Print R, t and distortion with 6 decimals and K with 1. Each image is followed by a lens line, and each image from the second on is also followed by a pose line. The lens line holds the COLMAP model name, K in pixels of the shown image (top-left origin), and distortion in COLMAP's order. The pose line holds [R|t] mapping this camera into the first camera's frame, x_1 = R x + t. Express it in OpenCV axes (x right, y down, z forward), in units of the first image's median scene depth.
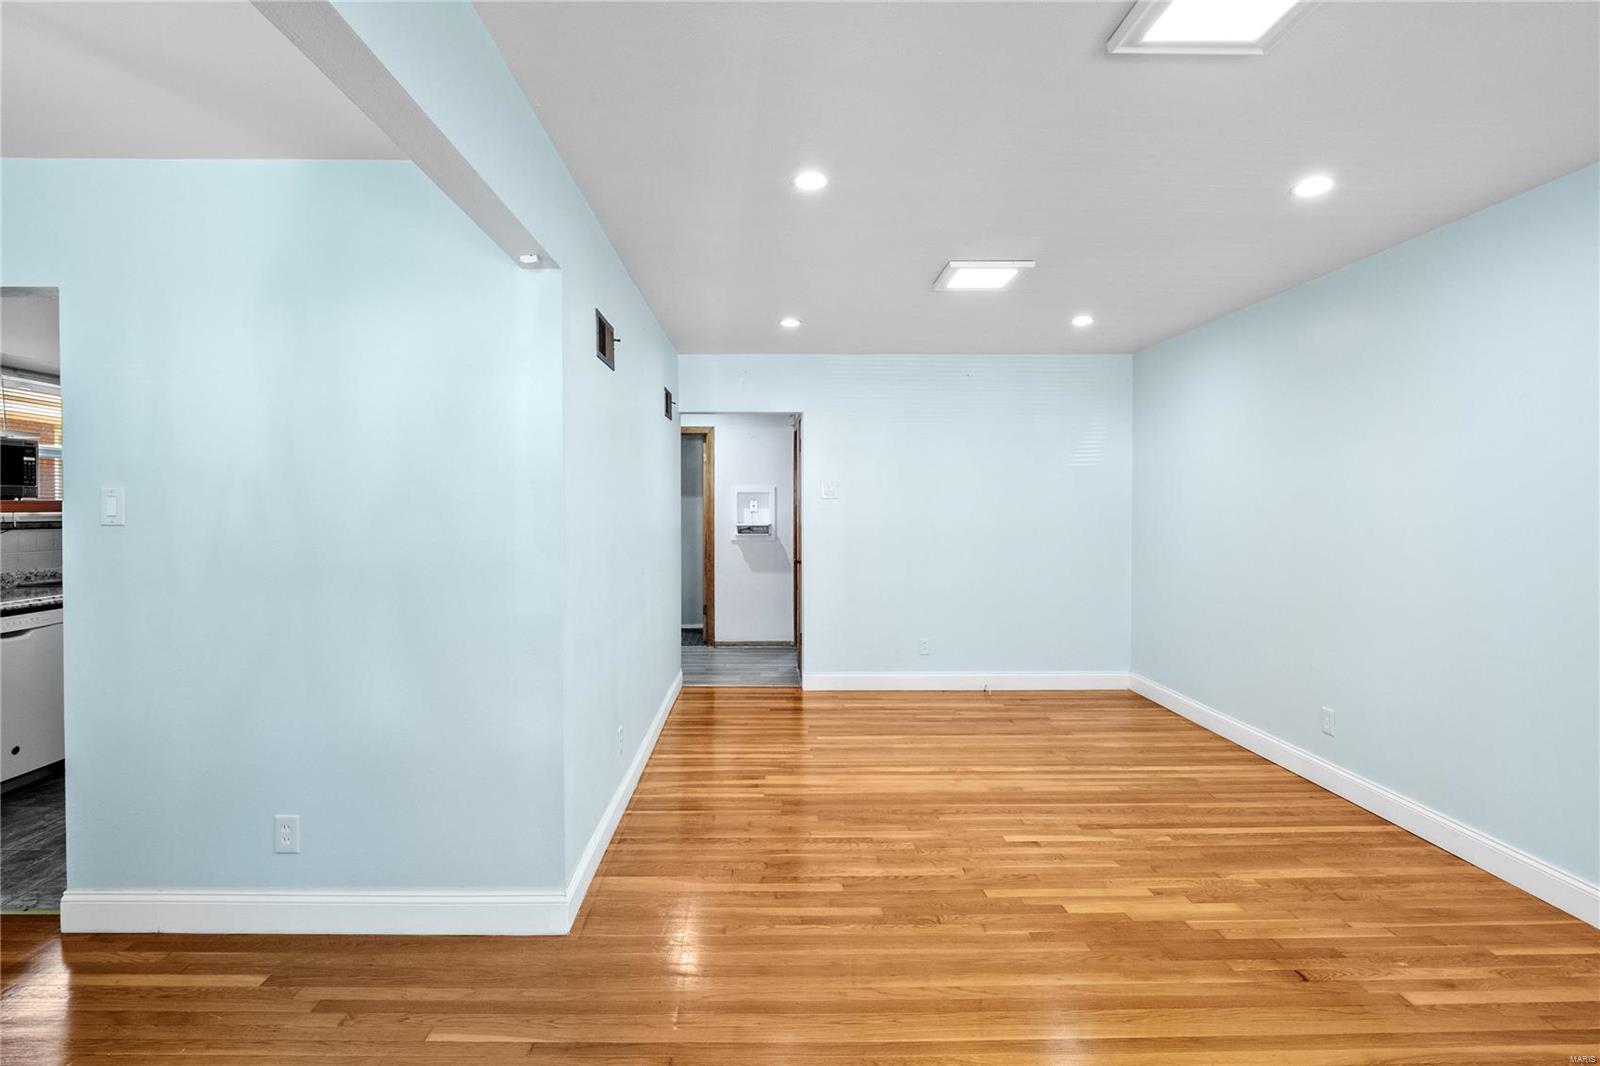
lens RADIAL K [[779.3, 0, 777.9], [0, 779.3, 507.8], [0, 0, 1]] dist [-0.005430, -0.001598]
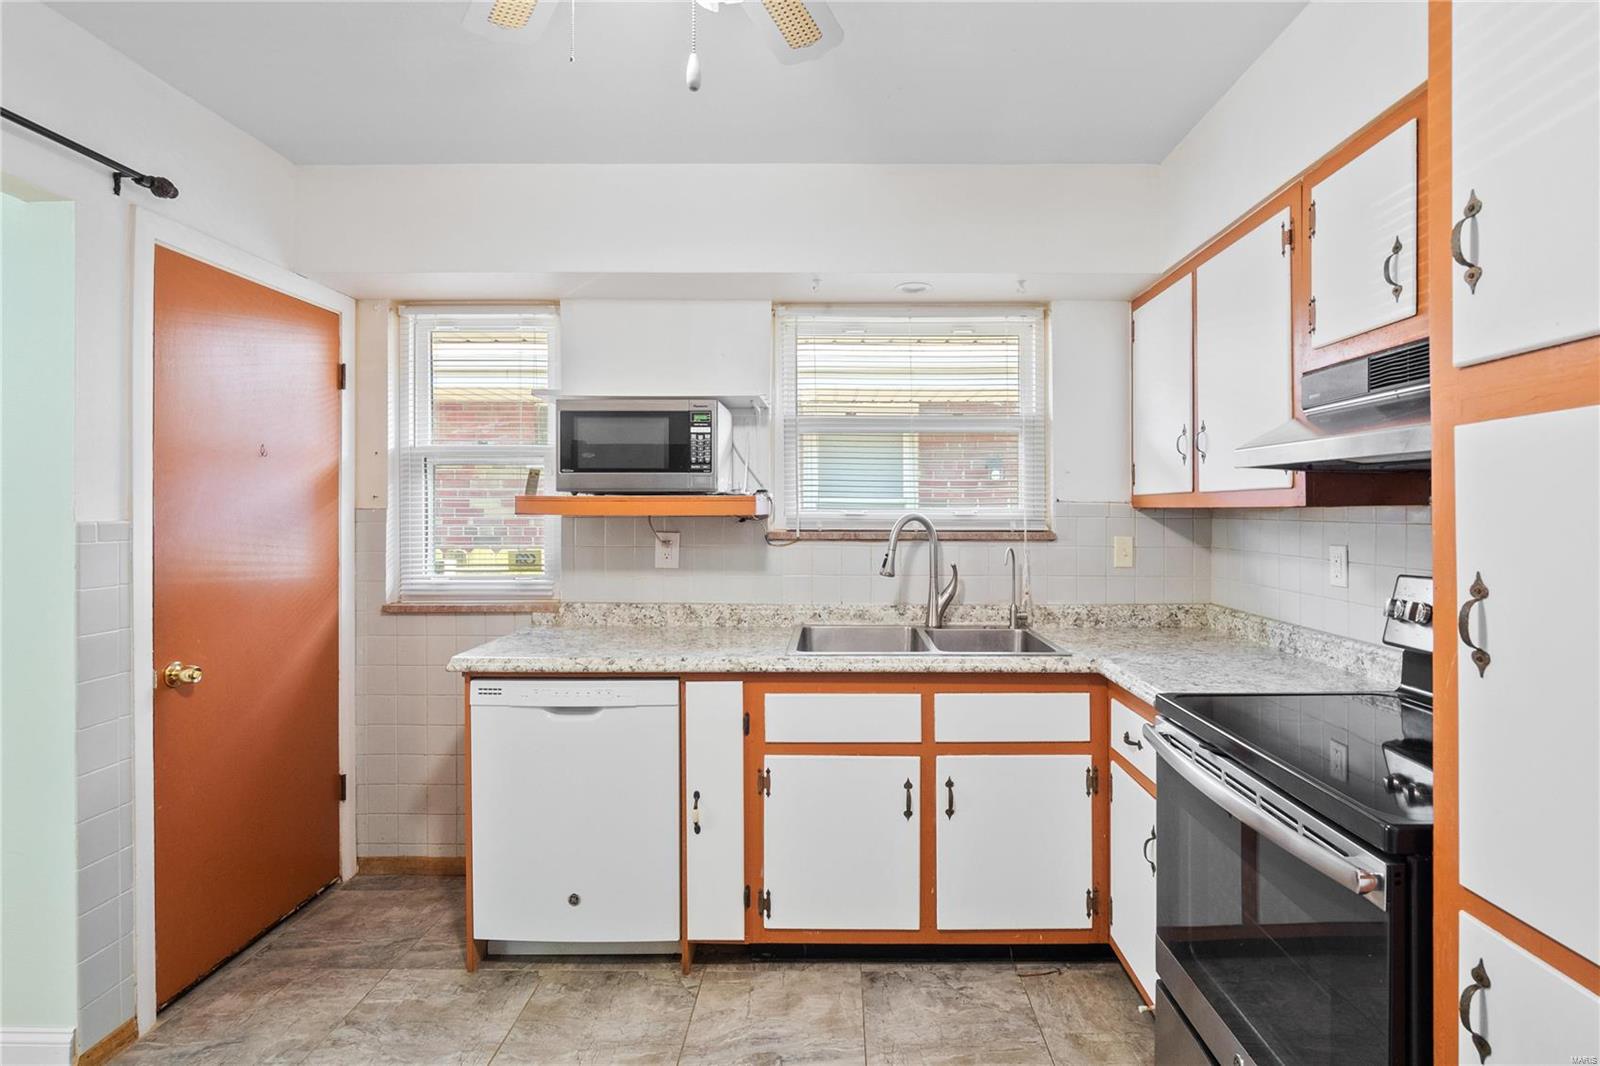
lens RADIAL K [[776.4, 0, 837.0], [0, 776.4, 508.9], [0, 0, 1]] dist [0.001697, -0.026801]
pose [[-0.033715, -0.006017, -0.999413, -0.404843], [-0.002017, 0.999980, -0.005953, 0.005567], [0.999429, 0.001815, -0.033726, 1.339622]]
